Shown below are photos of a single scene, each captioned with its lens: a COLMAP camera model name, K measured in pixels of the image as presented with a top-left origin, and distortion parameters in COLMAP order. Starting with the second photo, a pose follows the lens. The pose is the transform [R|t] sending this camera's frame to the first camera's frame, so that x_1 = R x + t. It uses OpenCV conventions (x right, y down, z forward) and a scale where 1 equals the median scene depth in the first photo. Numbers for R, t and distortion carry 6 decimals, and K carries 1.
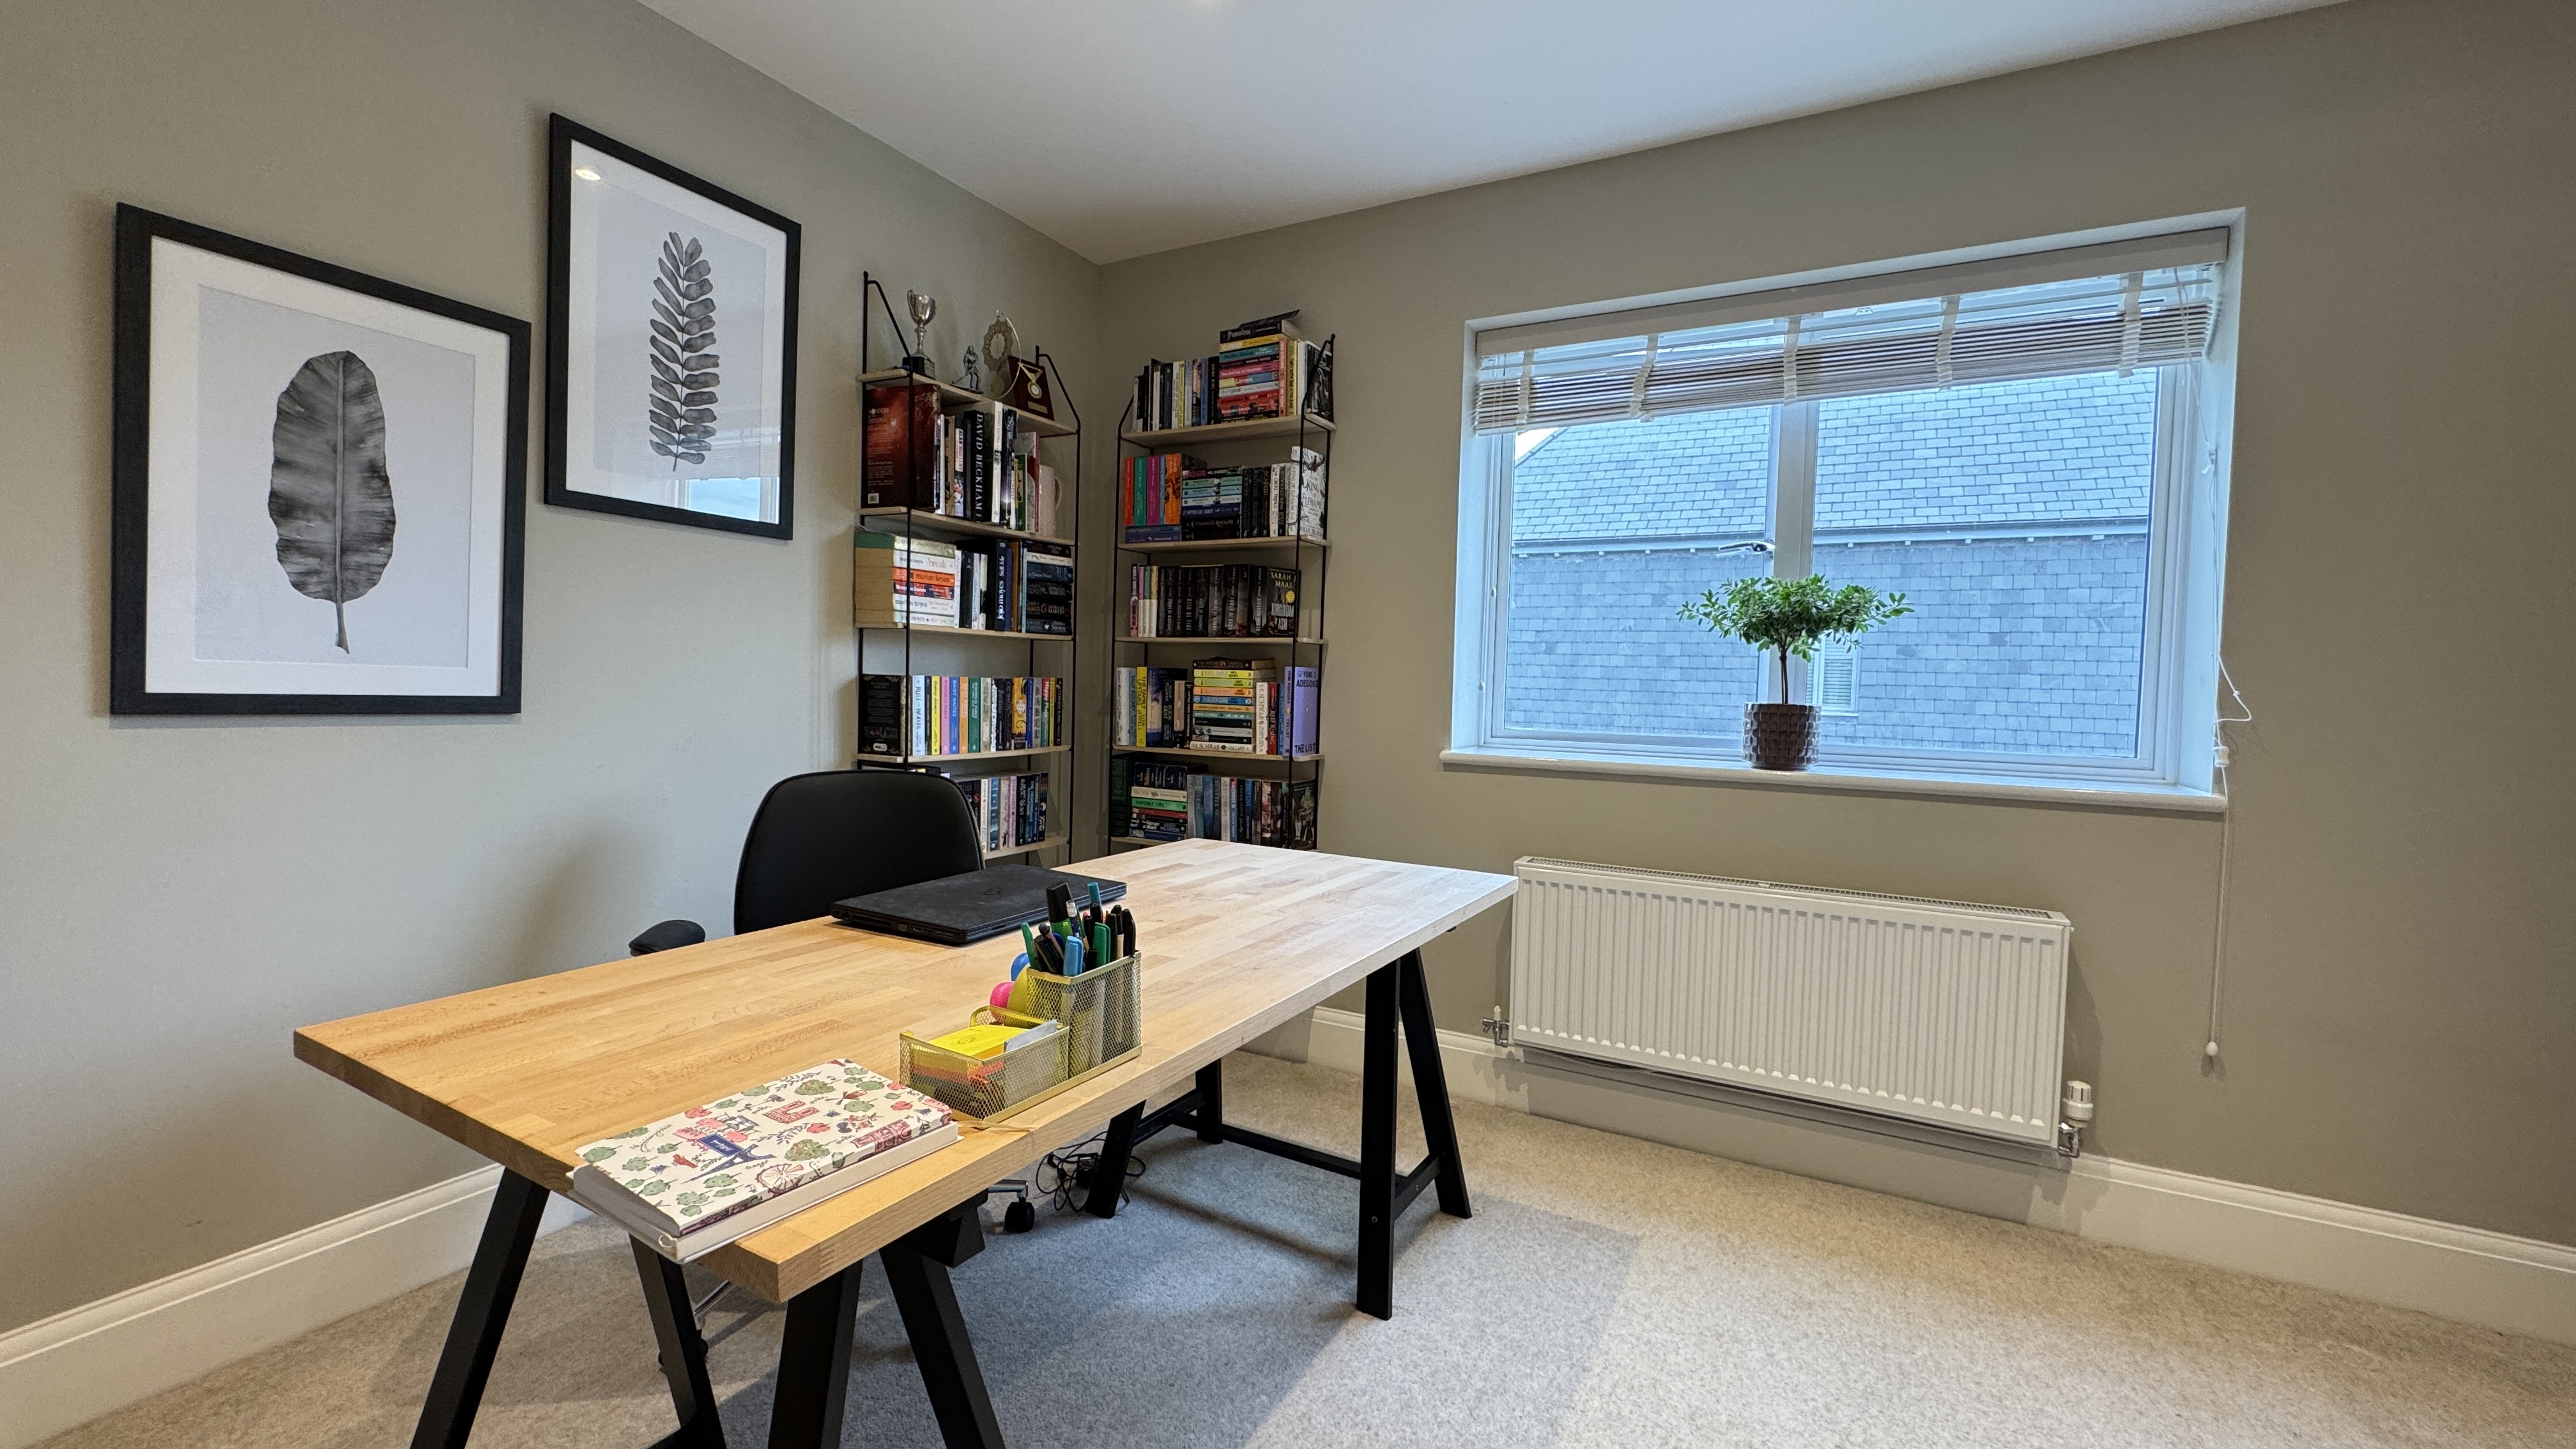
lens RADIAL K [[1031.2, 0, 1288.0], [0, 1031.2, 724.5], [0, 0, 1]] dist [-0.000857, 0.000030]
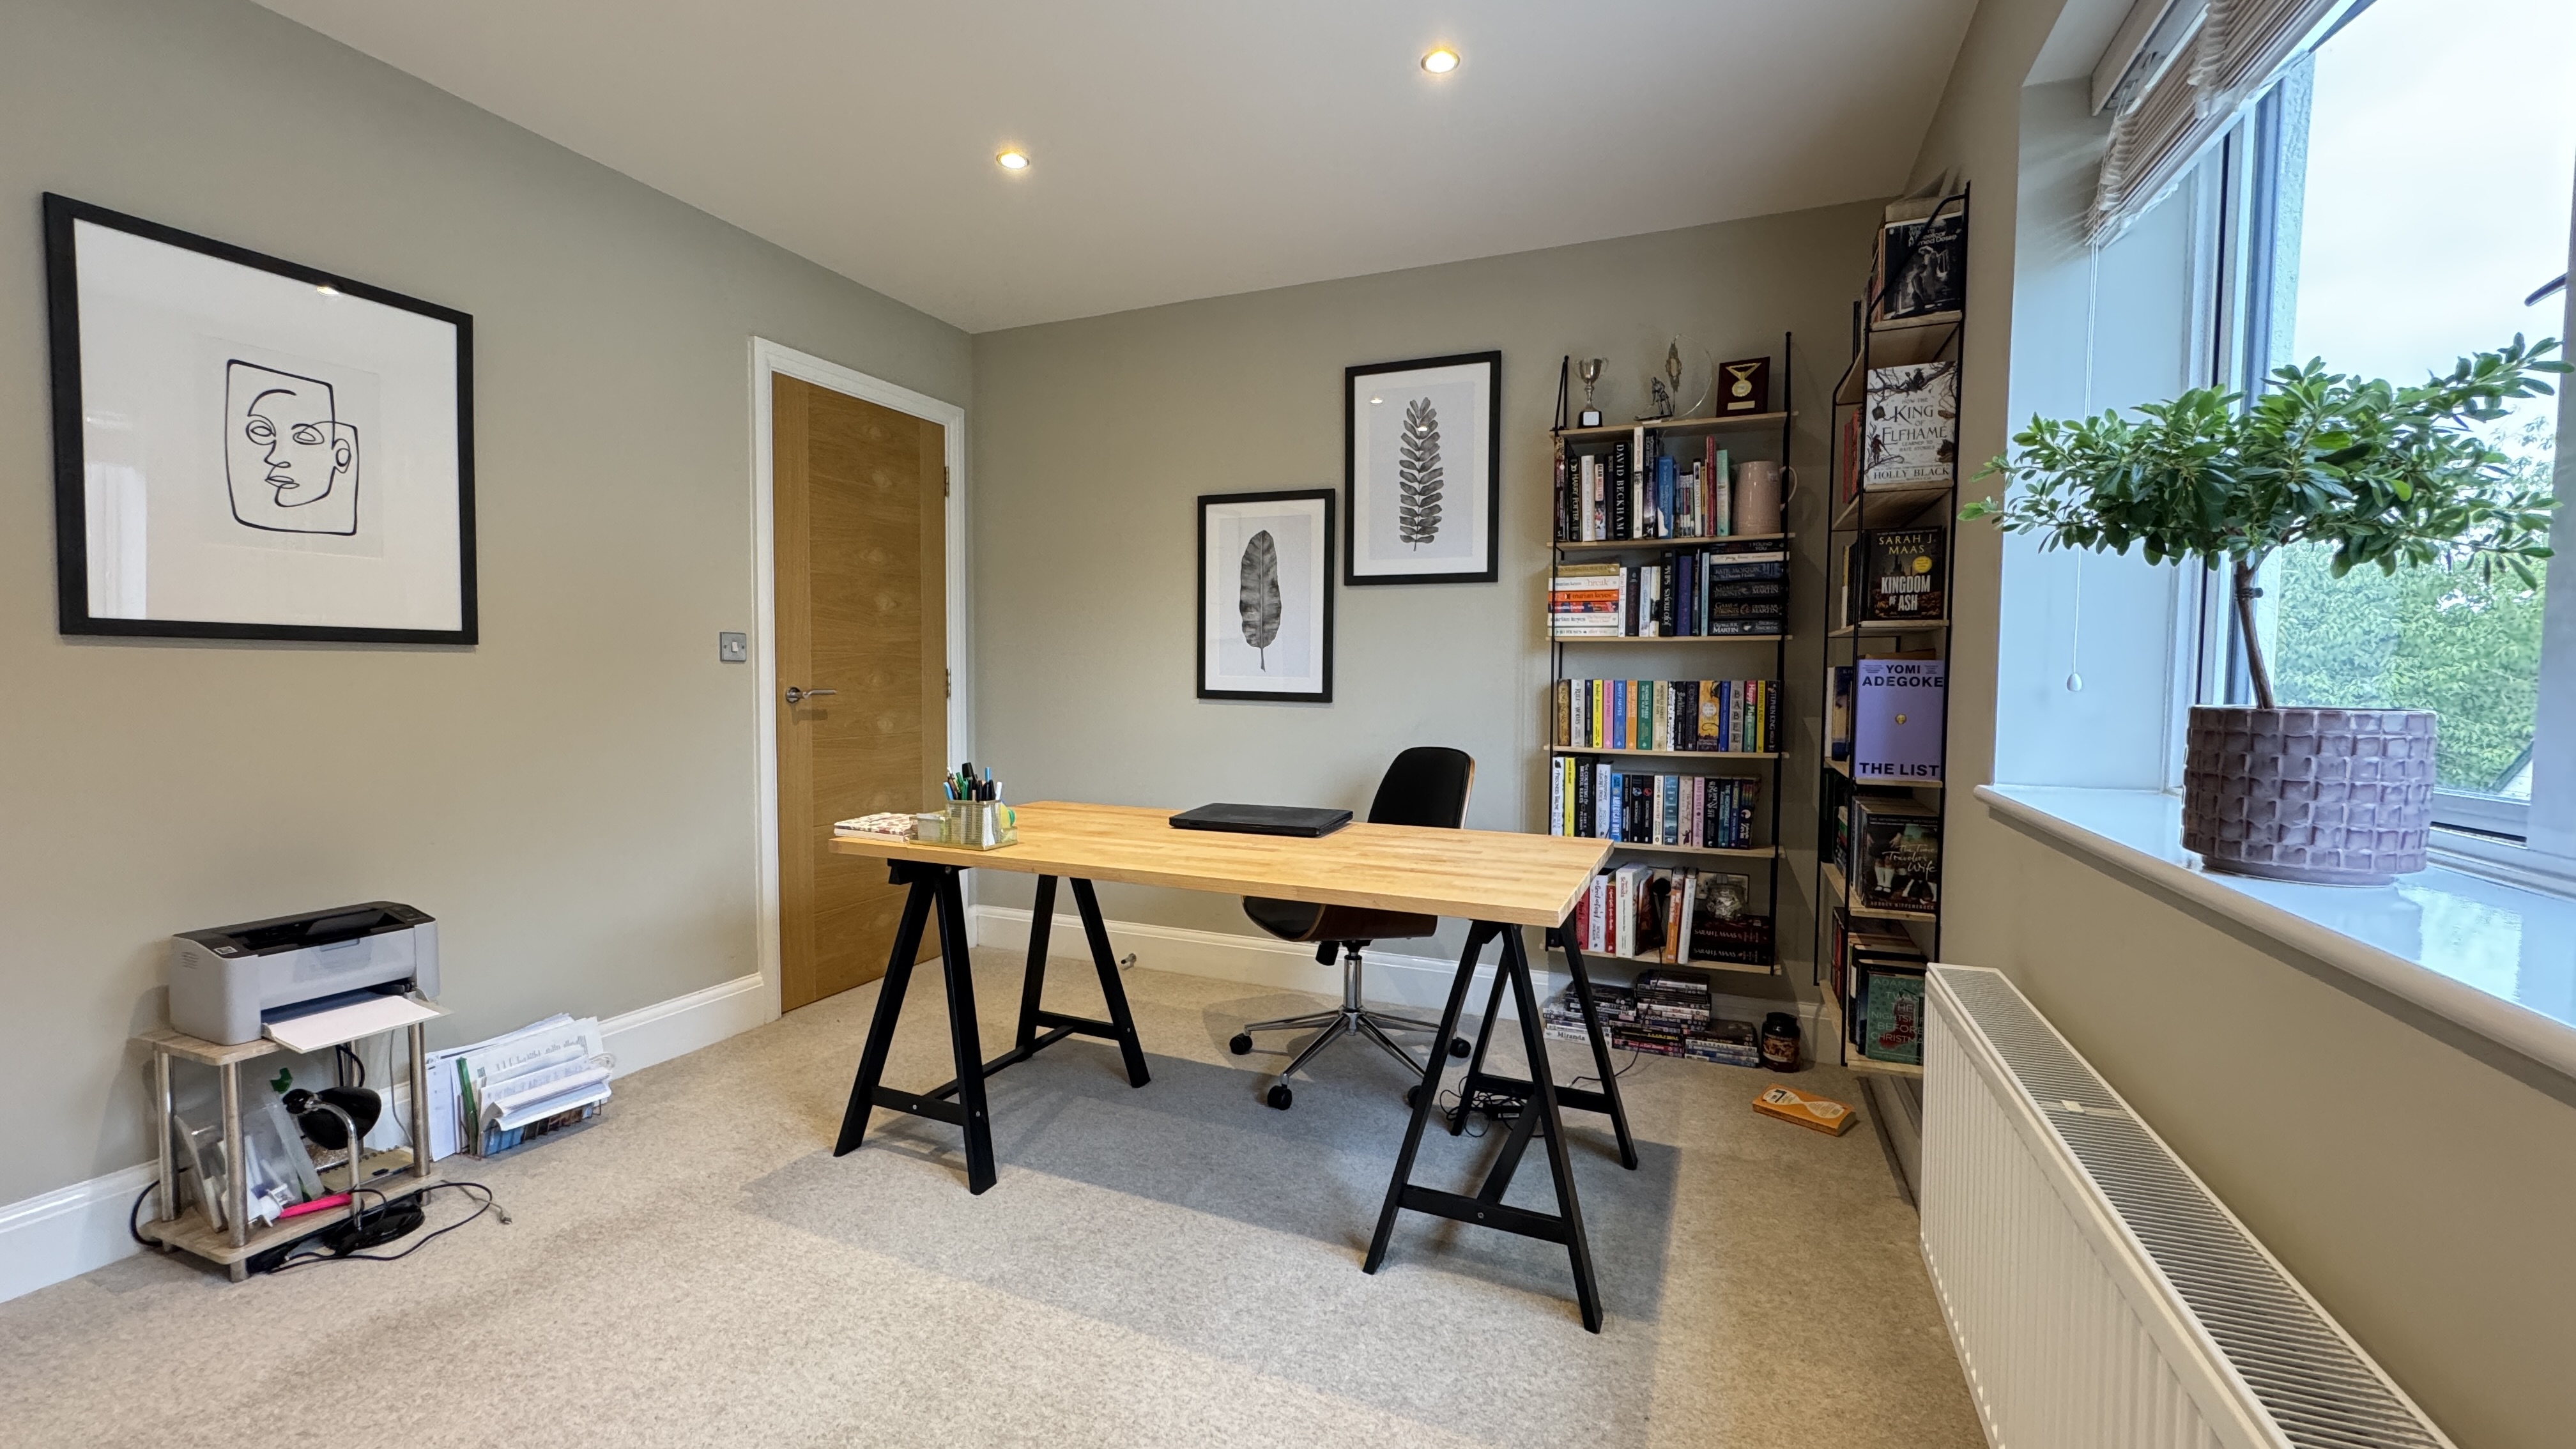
lens RADIAL K [[1031.2, 0, 1288.0], [0, 1031.2, 724.5], [0, 0, 1]] dist [-0.000857, 0.000030]
pose [[0.100114, 0.024892, -0.994665, 0.777461], [-0.047111, 0.998684, 0.020251, -0.003930], [0.993860, 0.044832, 0.101155, 0.540433]]
